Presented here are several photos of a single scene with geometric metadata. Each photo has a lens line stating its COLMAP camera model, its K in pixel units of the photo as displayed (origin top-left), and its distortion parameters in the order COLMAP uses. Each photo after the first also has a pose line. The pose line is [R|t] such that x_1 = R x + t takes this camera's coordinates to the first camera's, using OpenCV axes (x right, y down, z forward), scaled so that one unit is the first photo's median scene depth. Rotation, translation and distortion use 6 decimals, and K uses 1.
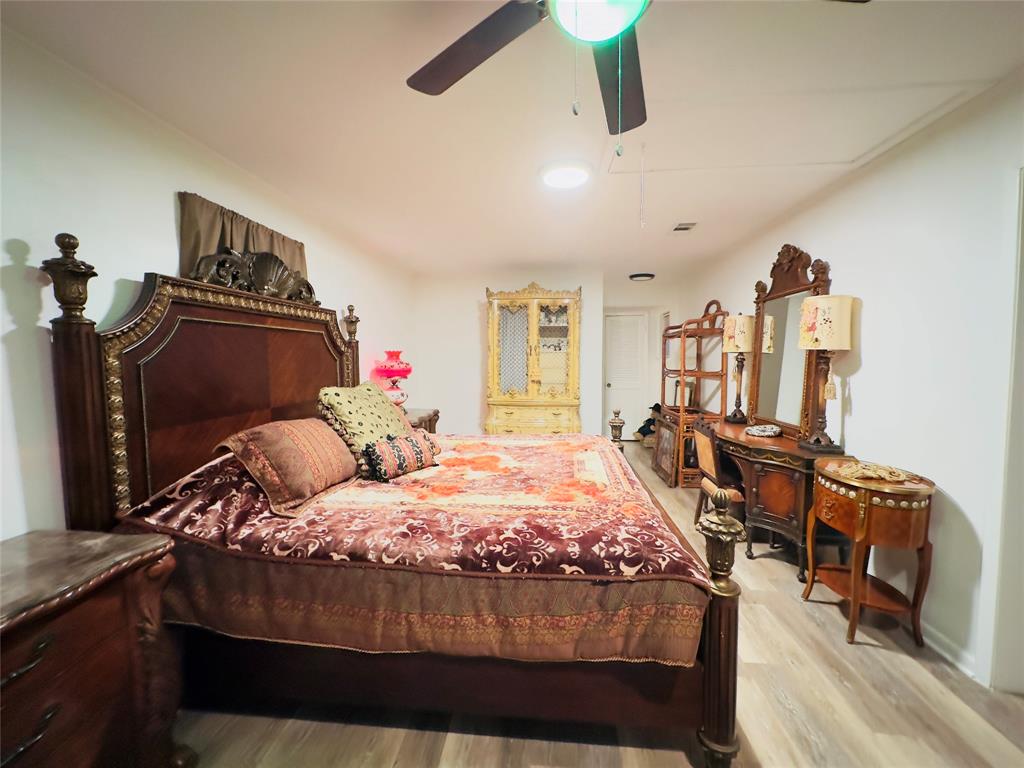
lens RADIAL K [[405.7, 0, 511.7], [0, 405.7, 384.4], [0, 0, 1]] dist [-0.001099, -0.000087]
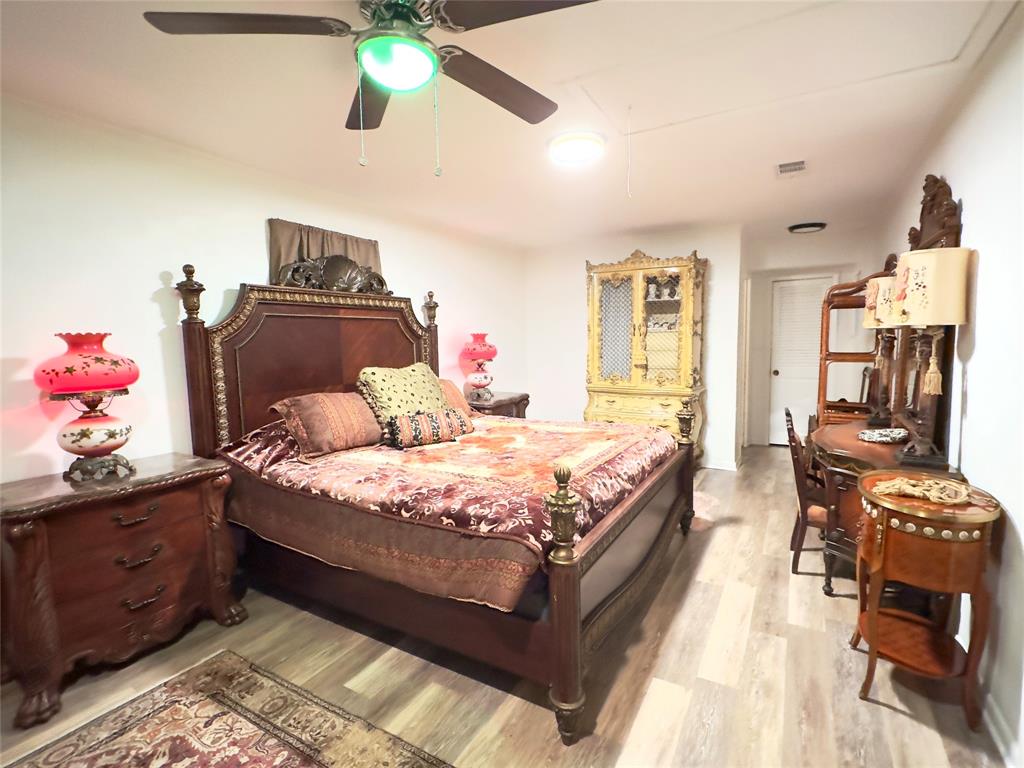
lens RADIAL K [[486.5, 0, 509.4], [0, 486.5, 385.7], [0, 0, 1]] dist [-0.002827, 0.000934]
pose [[0.907231, 0.029018, -0.419631, 0.607746], [-0.015171, 0.999226, 0.036300, 0.003419], [0.420360, -0.026566, 0.906969, -0.137335]]
